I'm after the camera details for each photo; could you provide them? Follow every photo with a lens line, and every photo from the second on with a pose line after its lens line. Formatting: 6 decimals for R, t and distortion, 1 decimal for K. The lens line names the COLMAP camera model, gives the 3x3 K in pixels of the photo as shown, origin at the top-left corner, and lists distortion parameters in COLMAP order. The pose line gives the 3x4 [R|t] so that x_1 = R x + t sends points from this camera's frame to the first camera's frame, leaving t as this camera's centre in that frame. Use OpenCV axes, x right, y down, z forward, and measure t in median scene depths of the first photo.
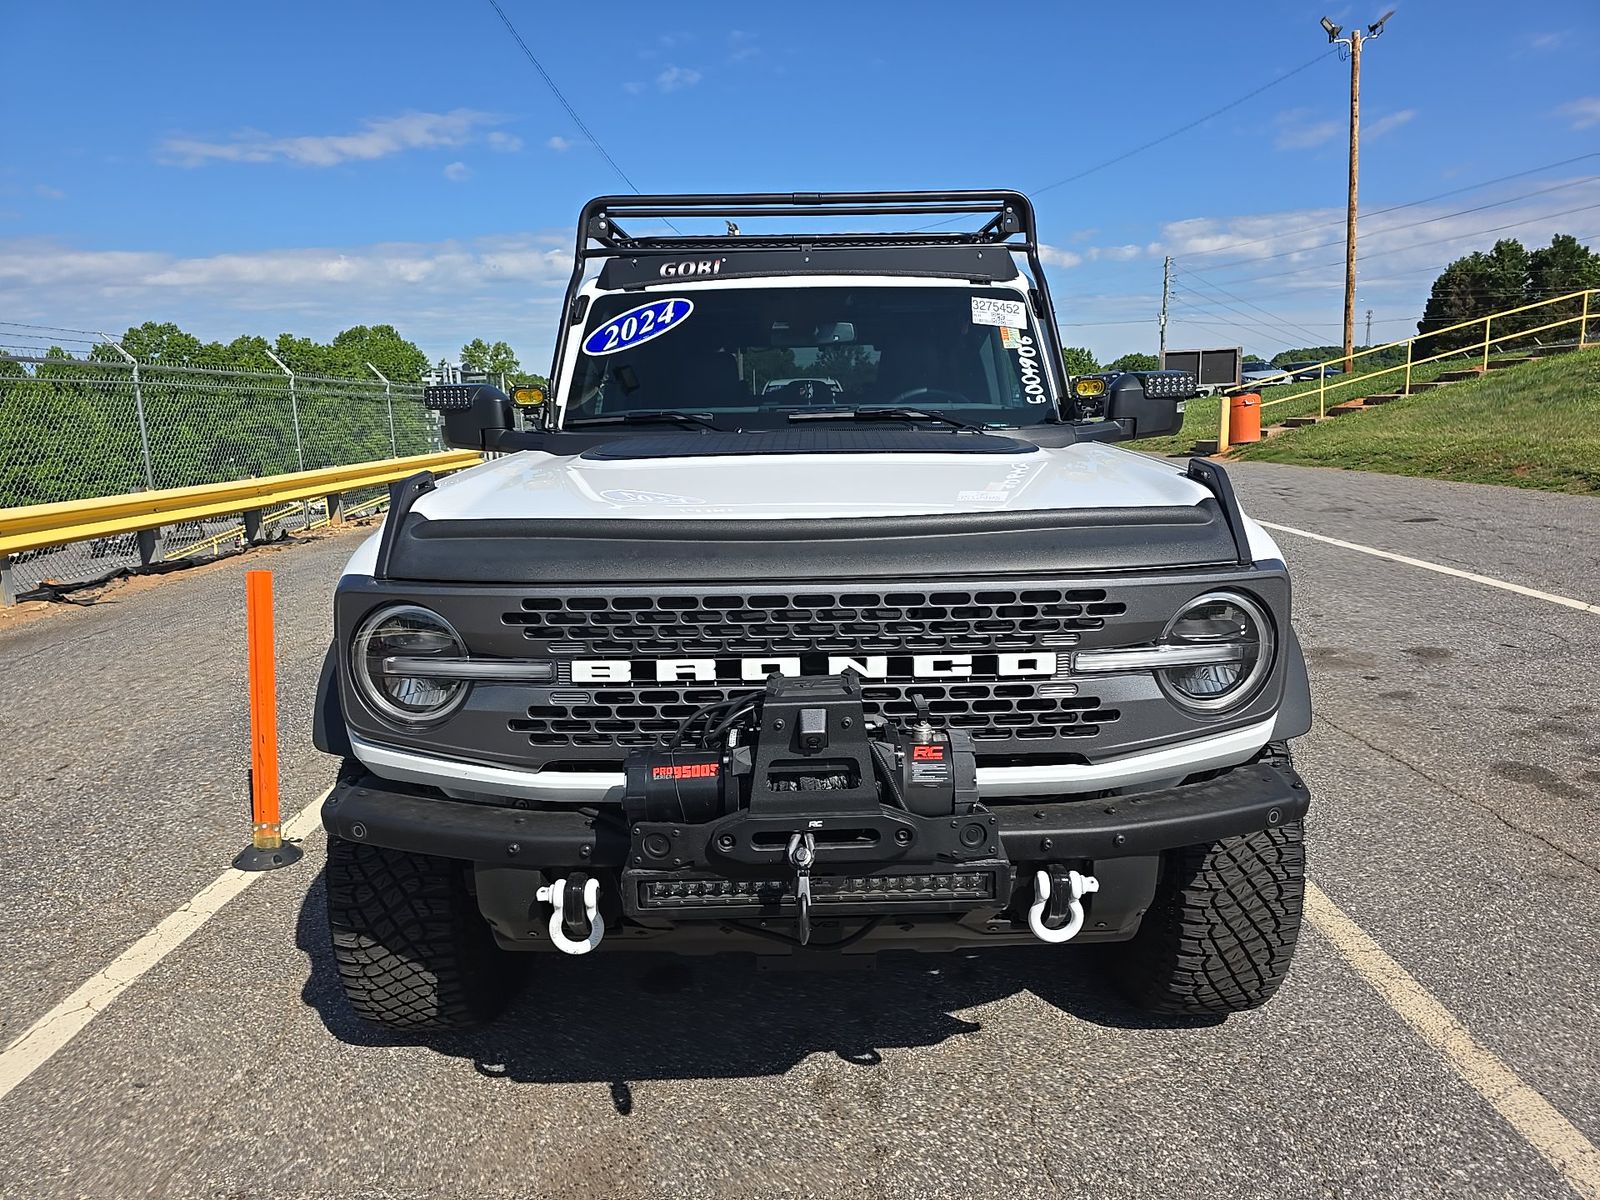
lens RADIAL K [[1081.5, 0, 823.2], [0, 1081.5, 595.6], [0, 0, 1]] dist [0.041945, -0.041665]
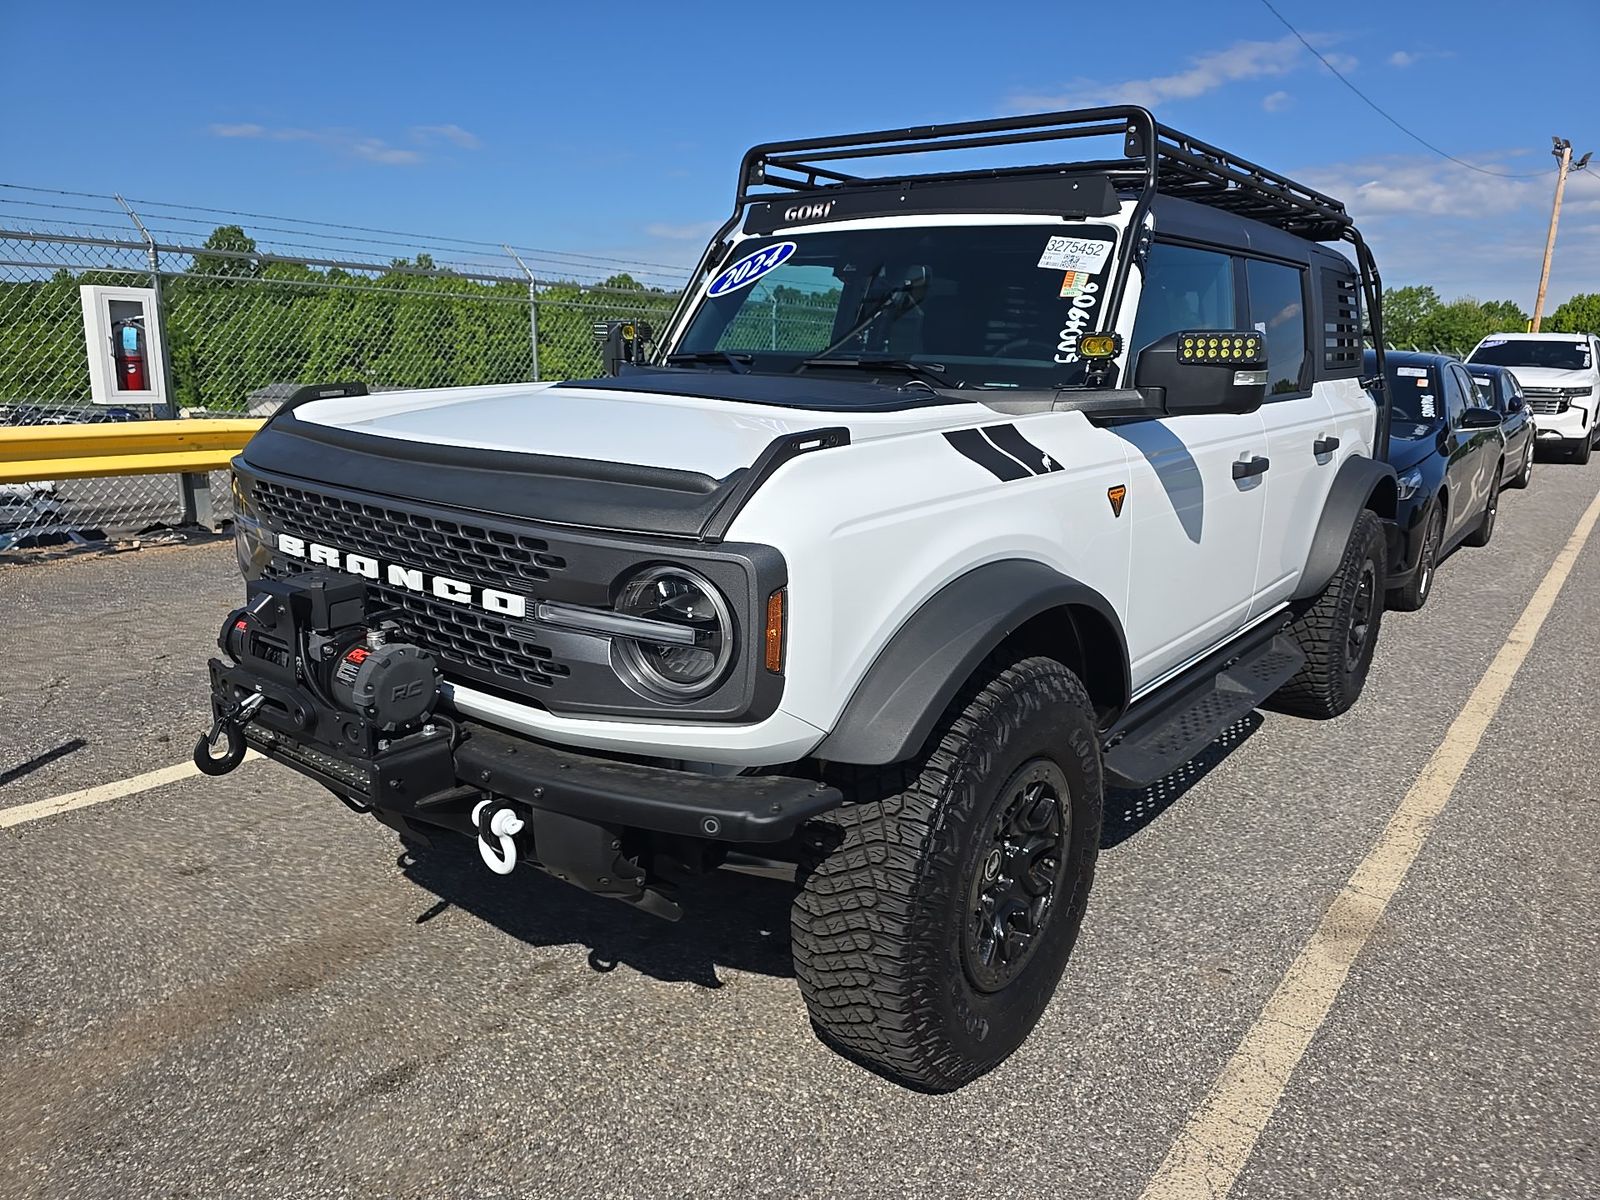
lens RADIAL K [[1109.7, 0, 821.8], [0, 1109.7, 599.2], [0, 0, 1]] dist [0.011084, -0.001979]
pose [[0.778252, 0.181113, -0.601267, 0.592042], [-0.152897, 0.983341, 0.098299, -0.050465], [0.609054, 0.015430, 0.792979, 0.193434]]
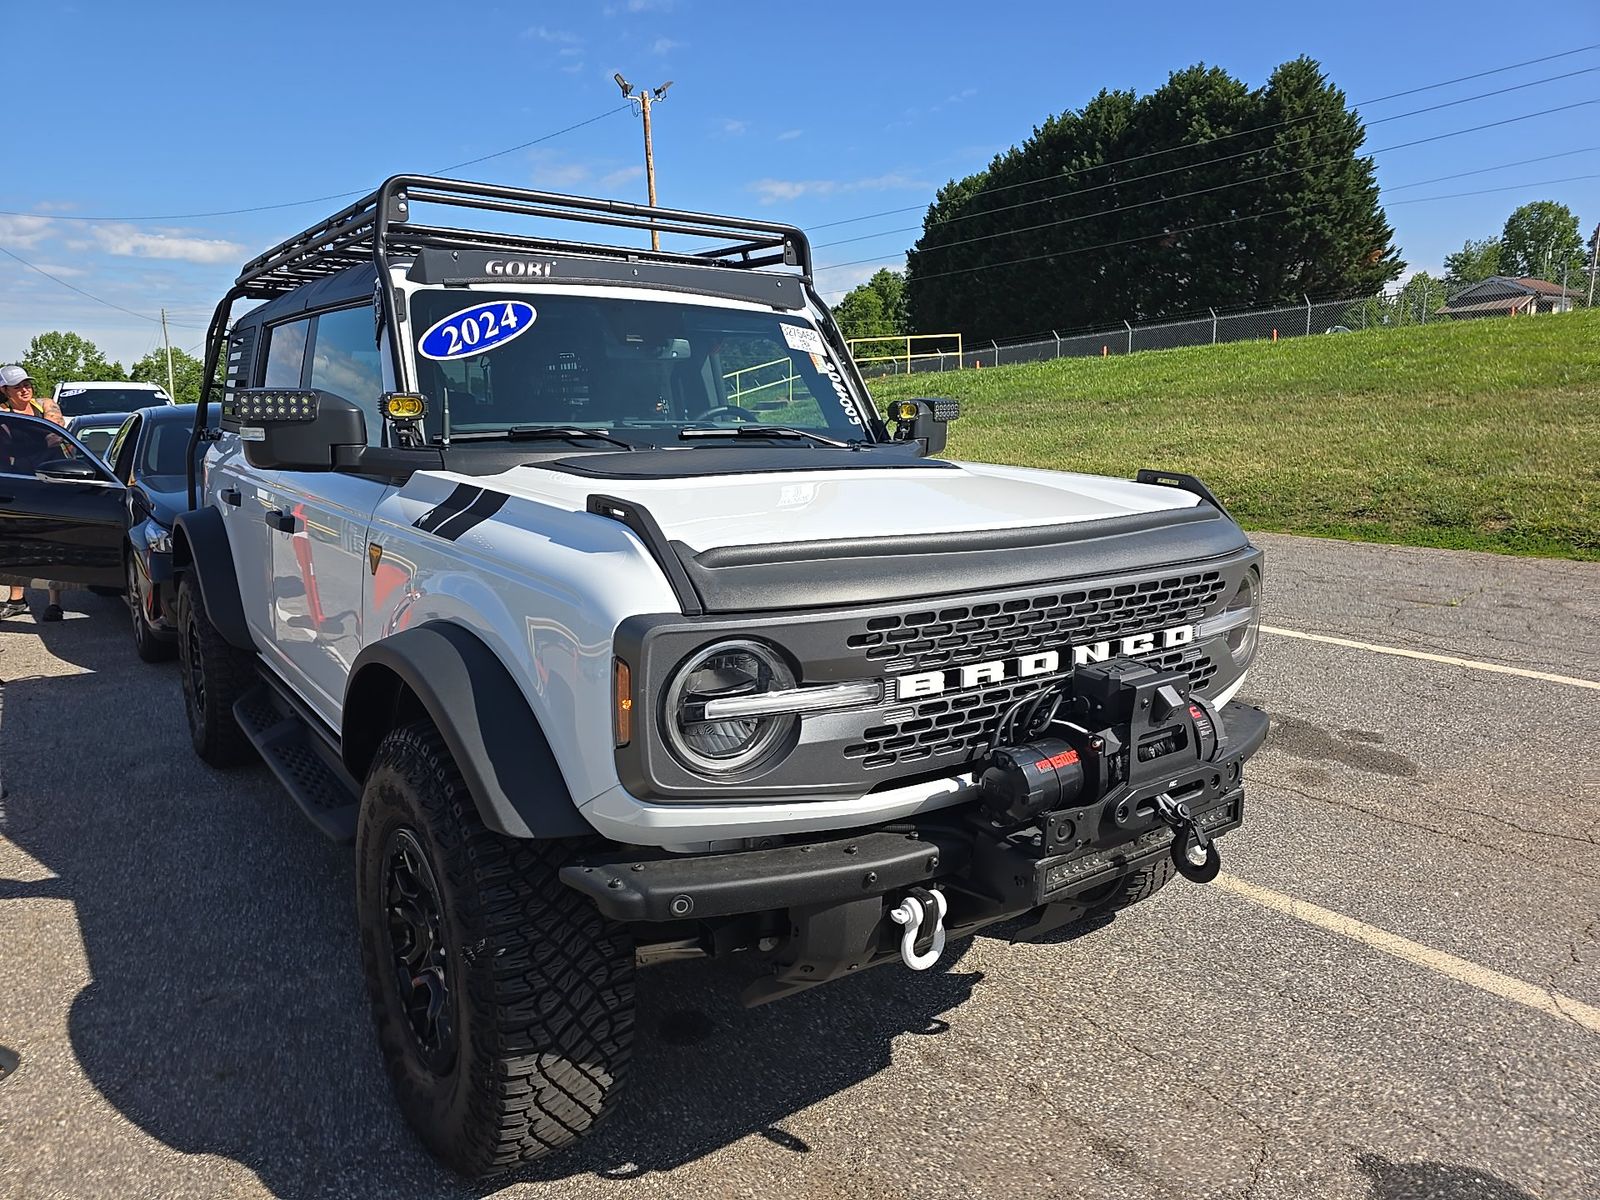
lens RADIAL K [[1081.5, 0, 823.2], [0, 1081.5, 595.6], [0, 0, 1]] dist [0.041945, -0.041665]
pose [[0.804087, -0.077403, 0.589451, -0.485975], [0.086743, 0.996153, 0.012480, -0.018846], [-0.588149, 0.041095, 0.807708, 0.129720]]
